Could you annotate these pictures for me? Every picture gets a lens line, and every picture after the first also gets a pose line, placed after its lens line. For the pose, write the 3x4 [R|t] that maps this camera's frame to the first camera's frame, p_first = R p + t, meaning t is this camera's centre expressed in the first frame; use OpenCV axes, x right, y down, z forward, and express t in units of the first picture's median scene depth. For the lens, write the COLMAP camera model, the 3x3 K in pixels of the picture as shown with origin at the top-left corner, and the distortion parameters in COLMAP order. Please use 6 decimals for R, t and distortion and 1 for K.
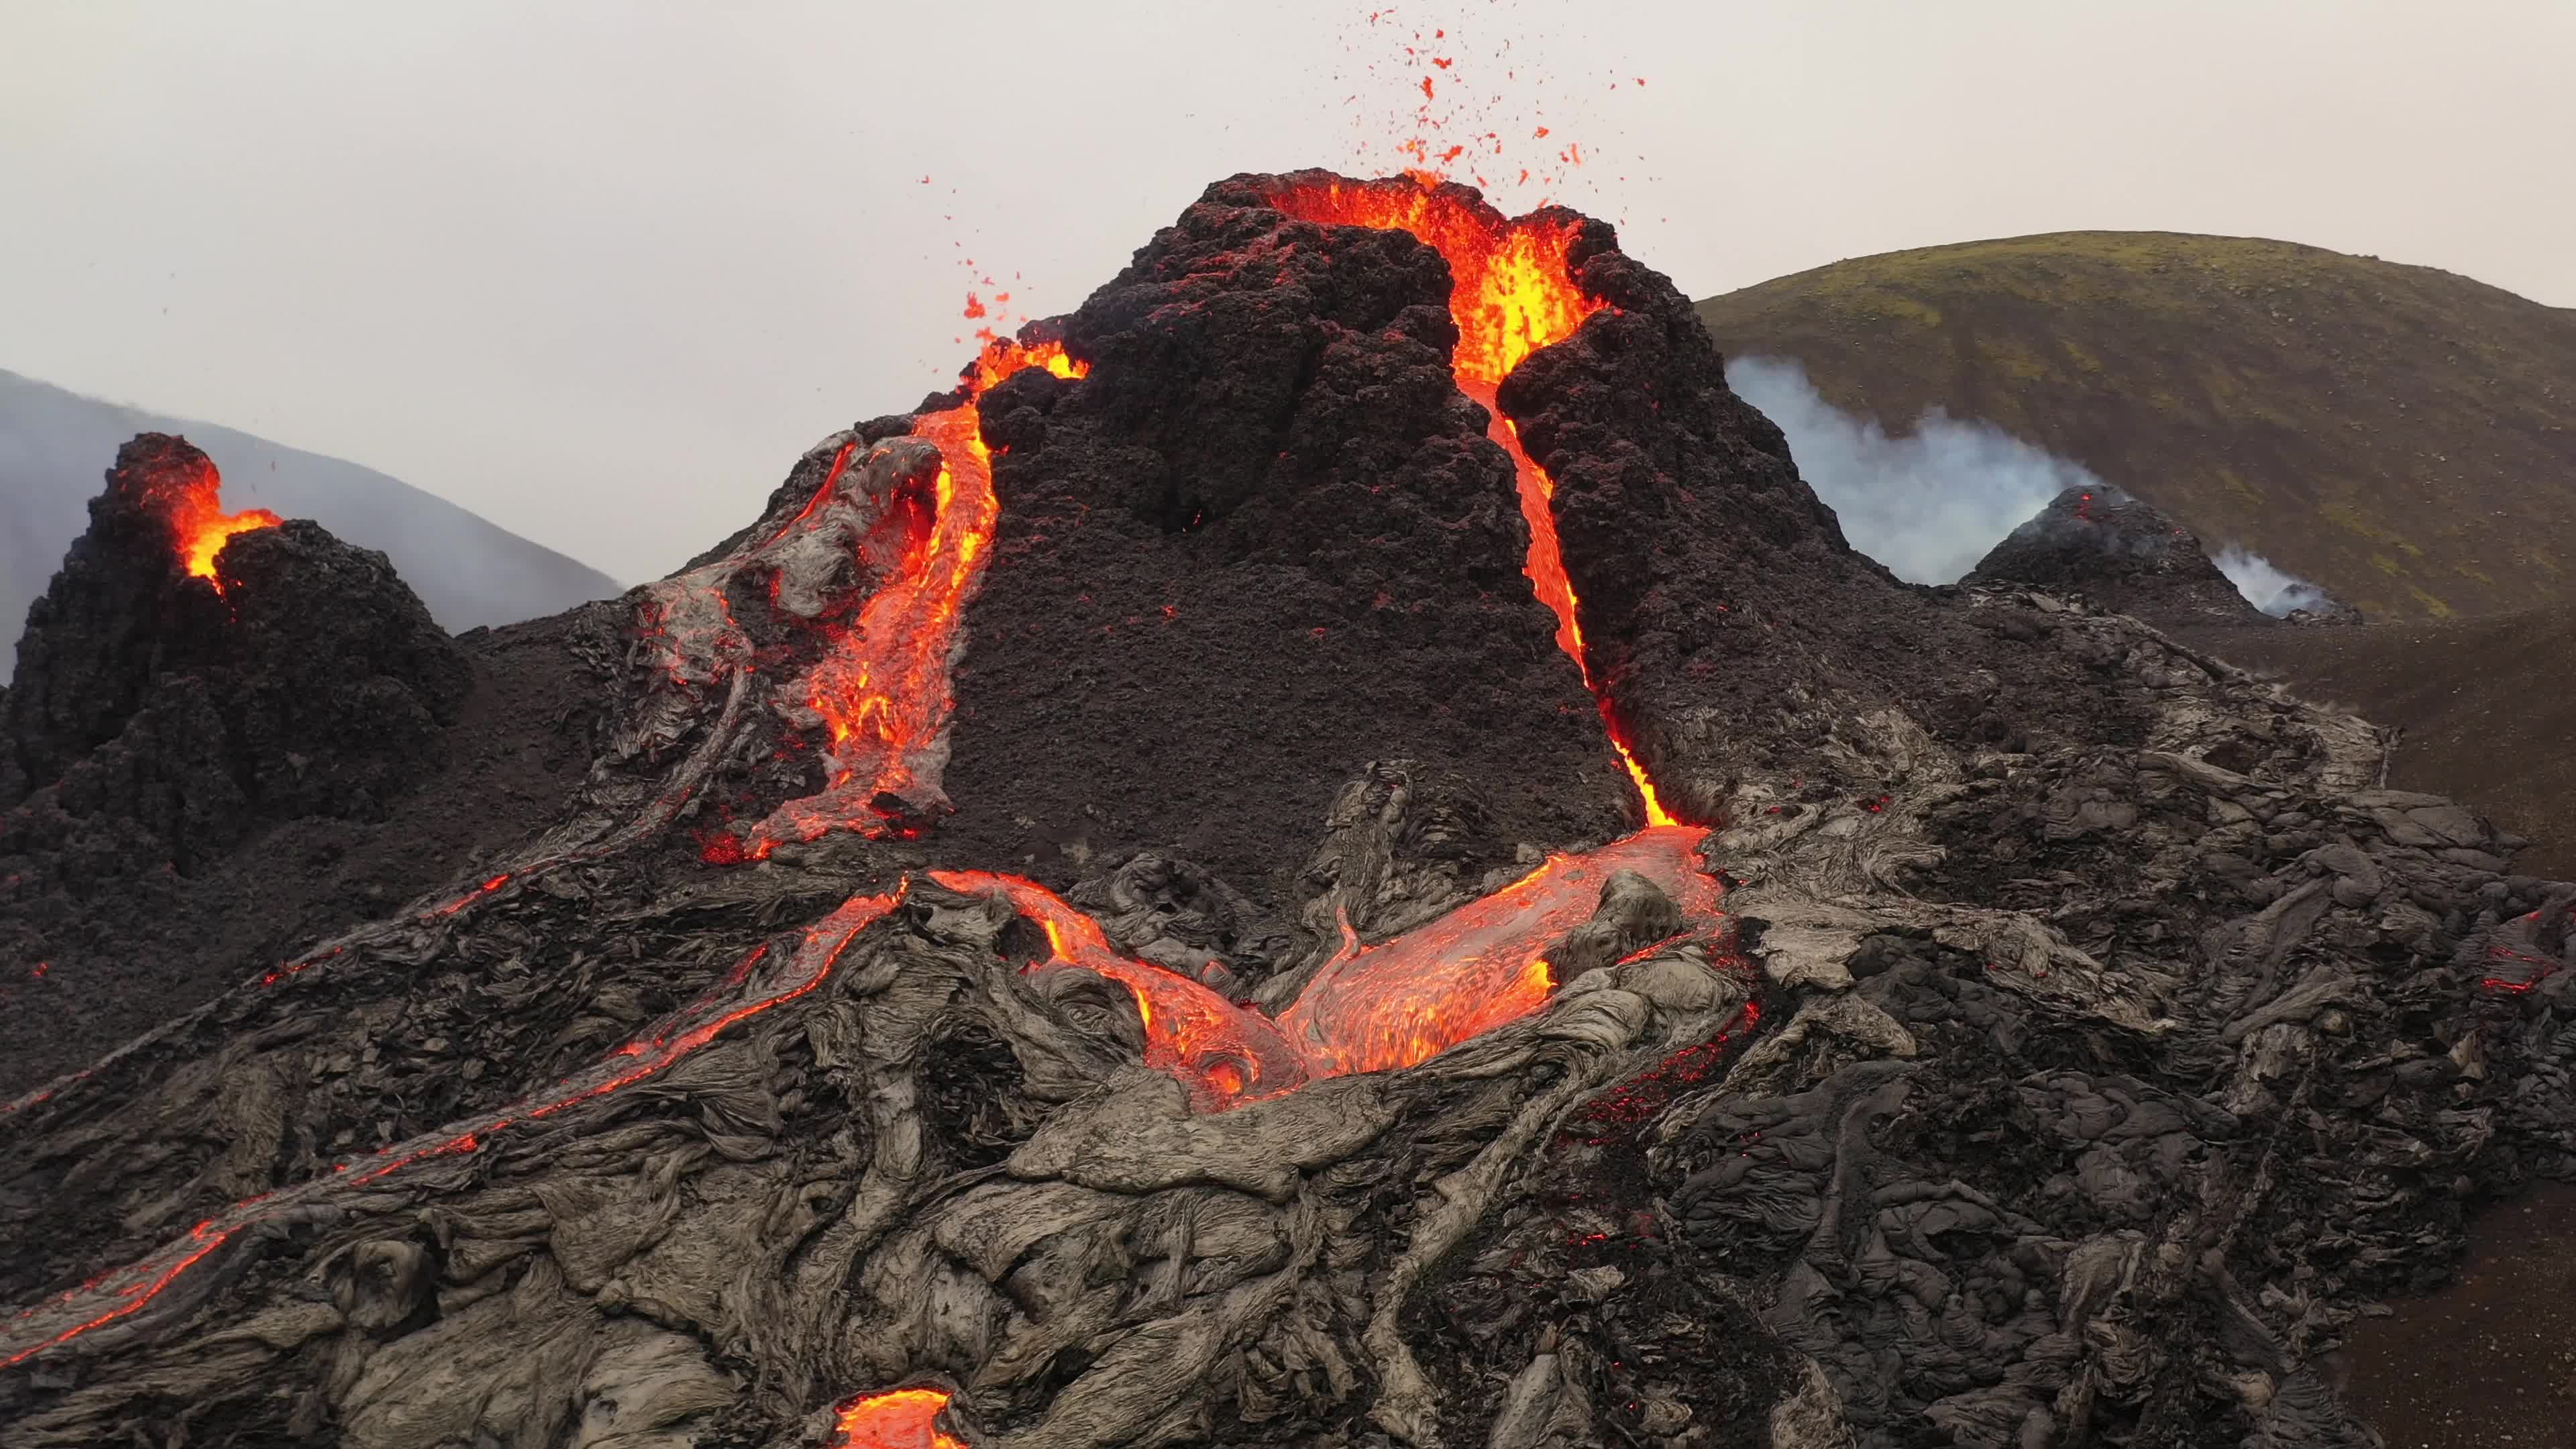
lens RADIAL K [[2918.1, 0, 1295.9], [0, 2918.1, 700.0], [0, 0, 1]] dist [-0.011239, 0.000000]
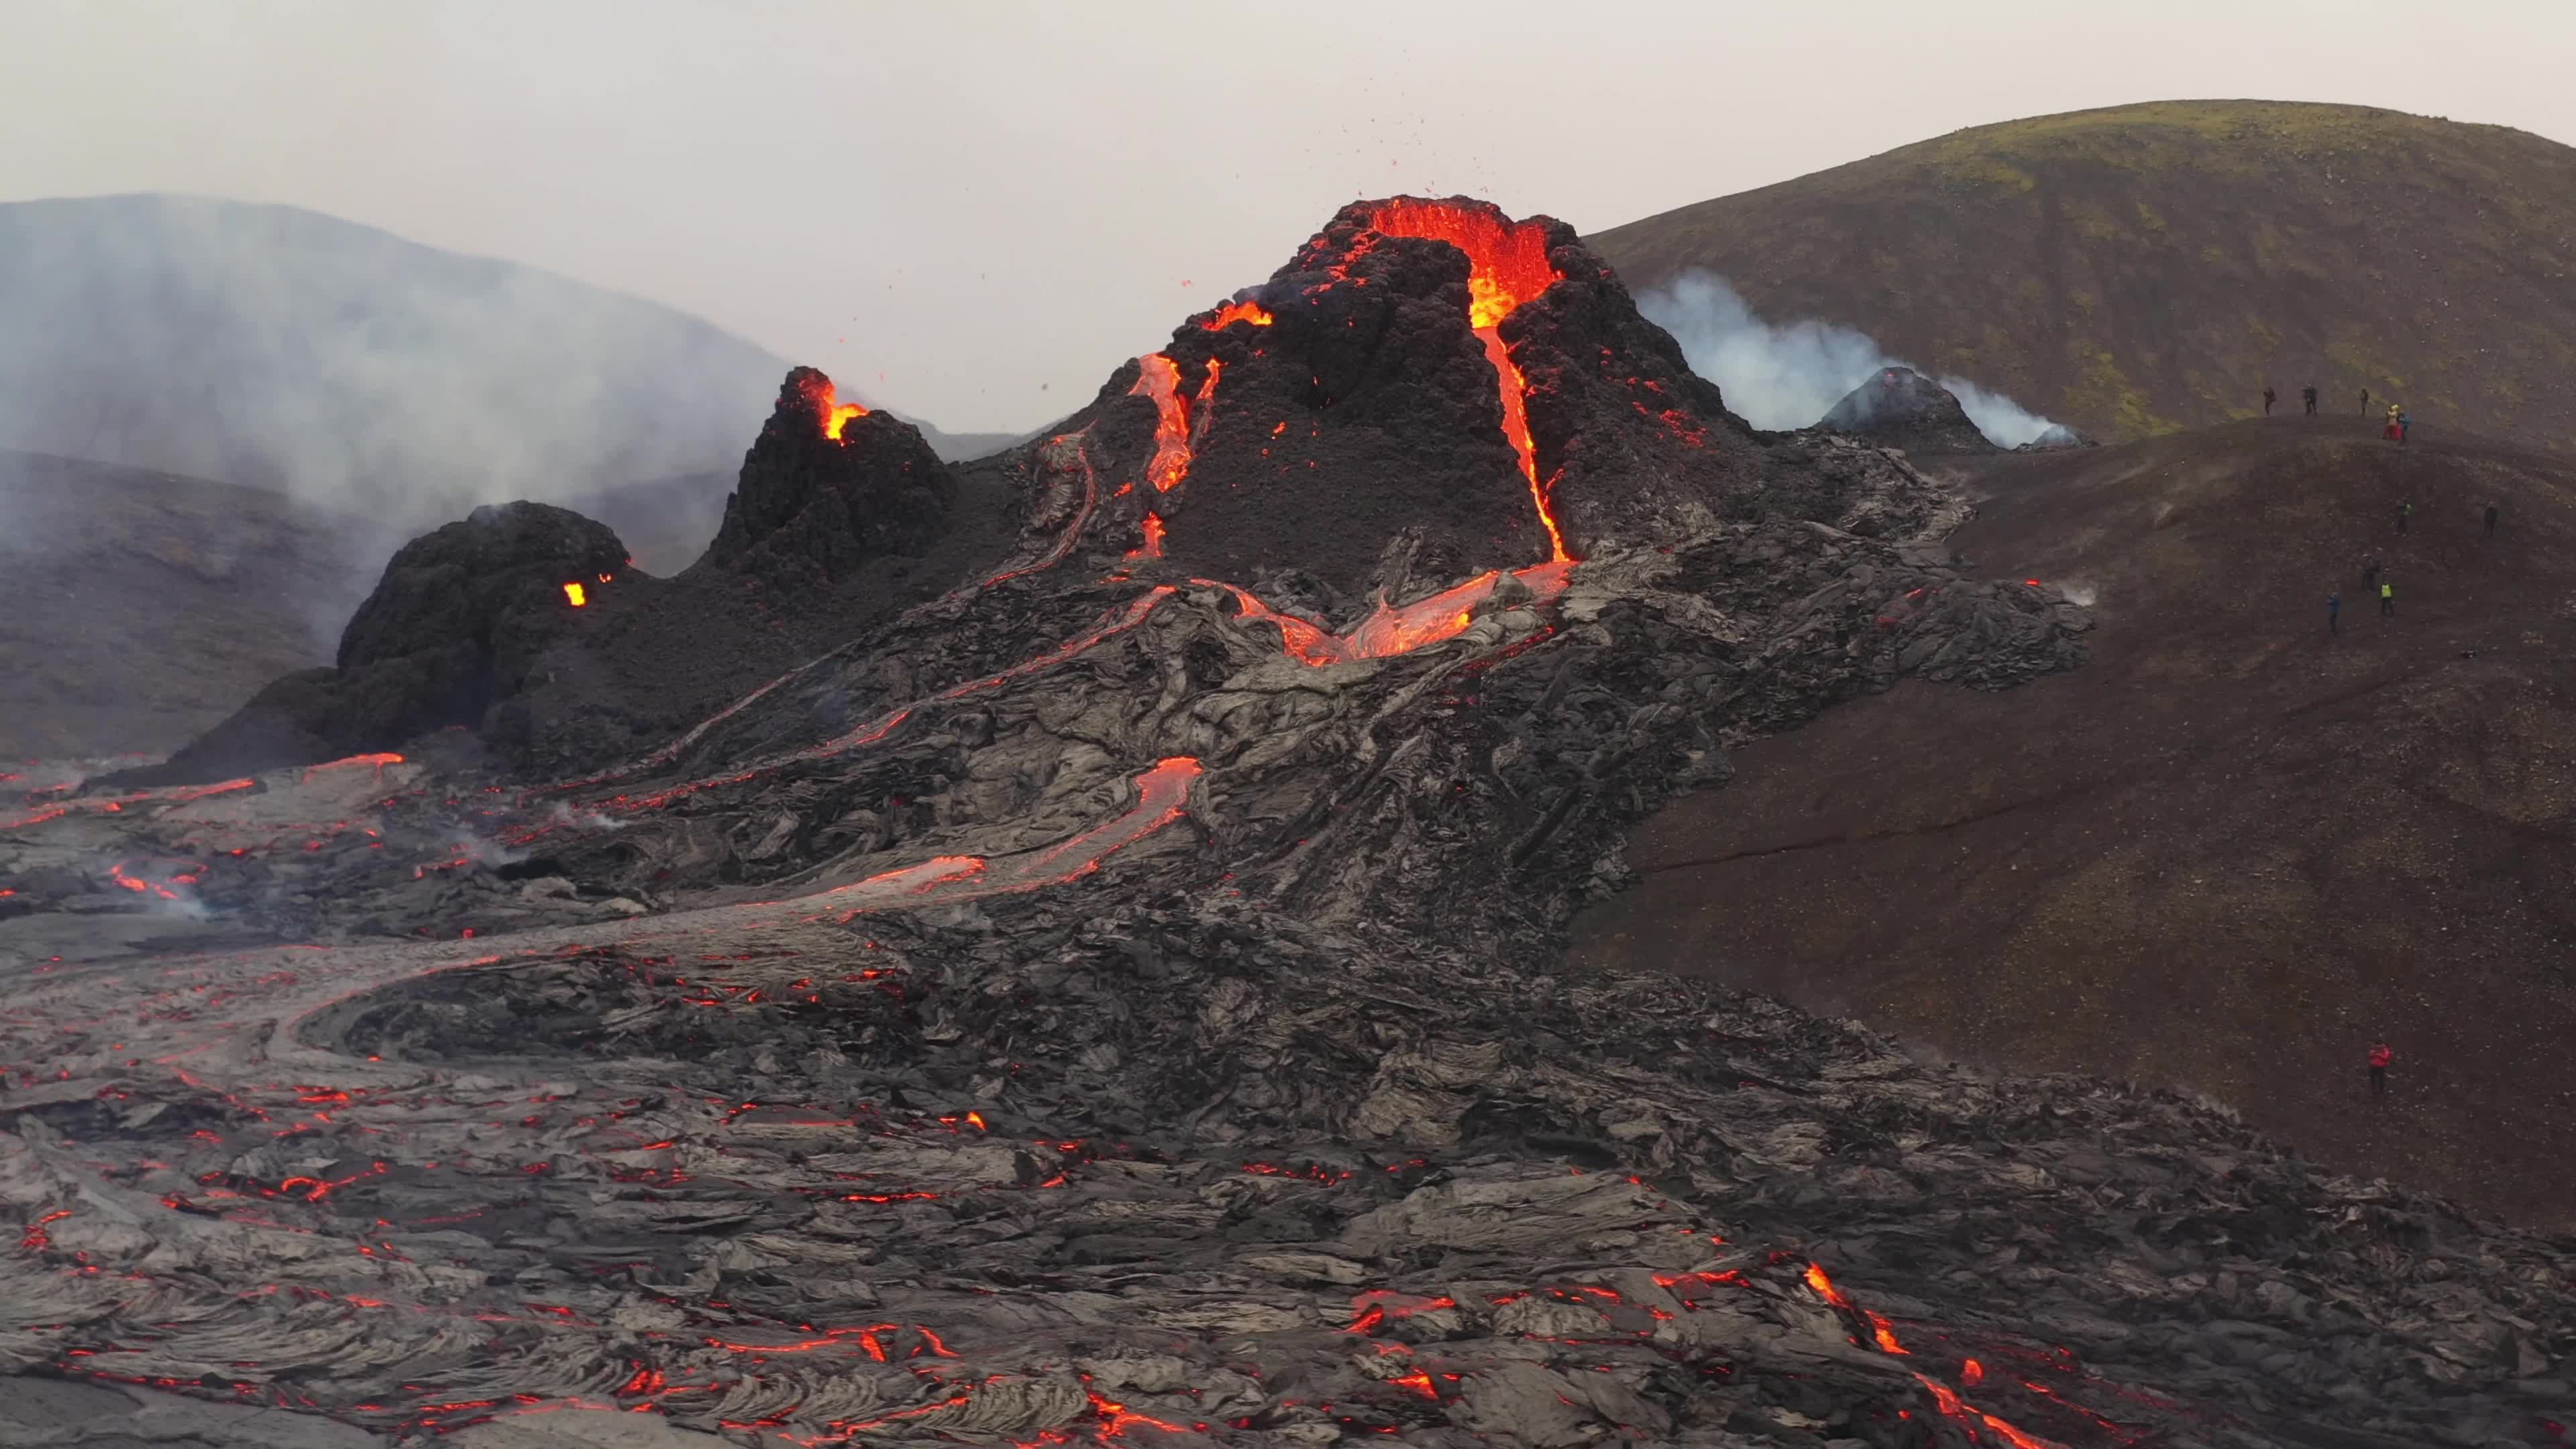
lens RADIAL K [[2918.1, 0, 1298.8], [0, 2918.1, 716.7], [0, 0, 1]] dist [-0.011239, 0.000000]
pose [[0.996563, 0.002548, -0.082802, 0.120908], [0.003045, 0.997725, 0.067349, 0.015911], [0.082785, -0.067370, 0.994288, -1.027982]]
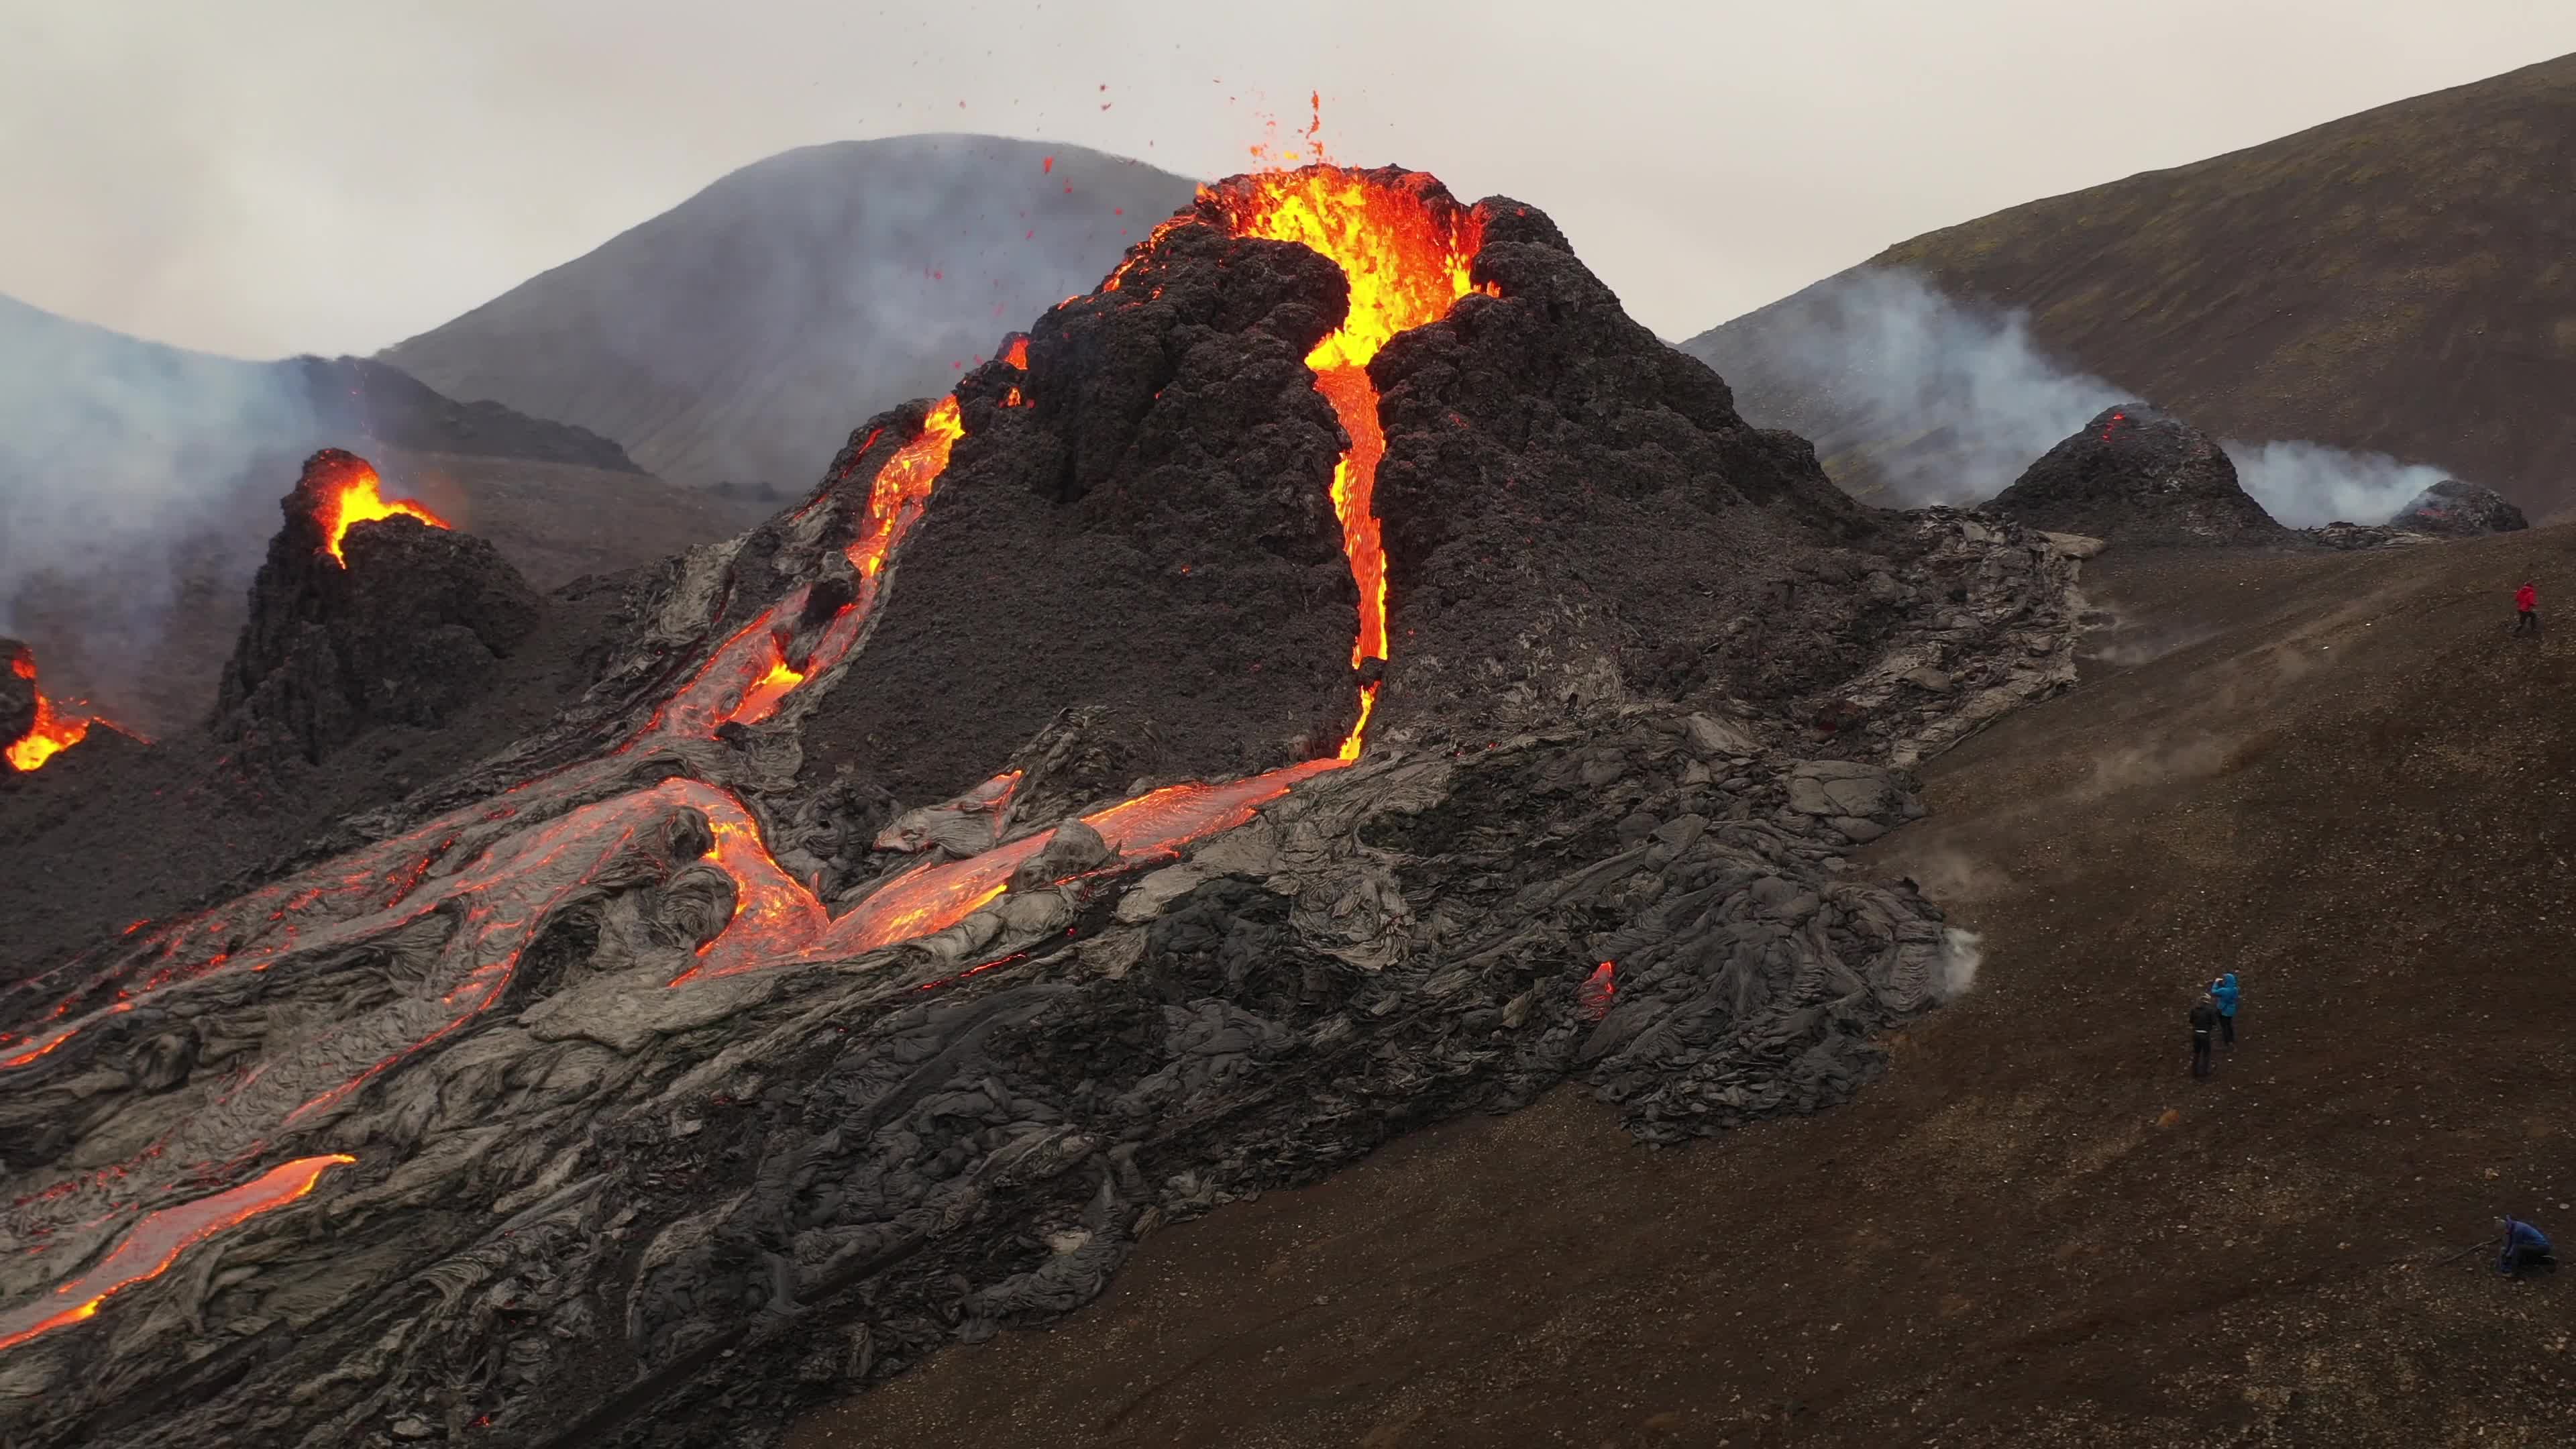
lens RADIAL K [[2918.1, 0, 1267.2], [0, 2918.1, 702.6], [0, 0, 1]] dist [-0.011239, 0.000000]
pose [[0.925332, 0.031288, -0.377865, 0.606096], [0.004348, 0.995648, 0.093090, -0.102921], [0.379133, -0.087782, 0.921169, -0.168324]]
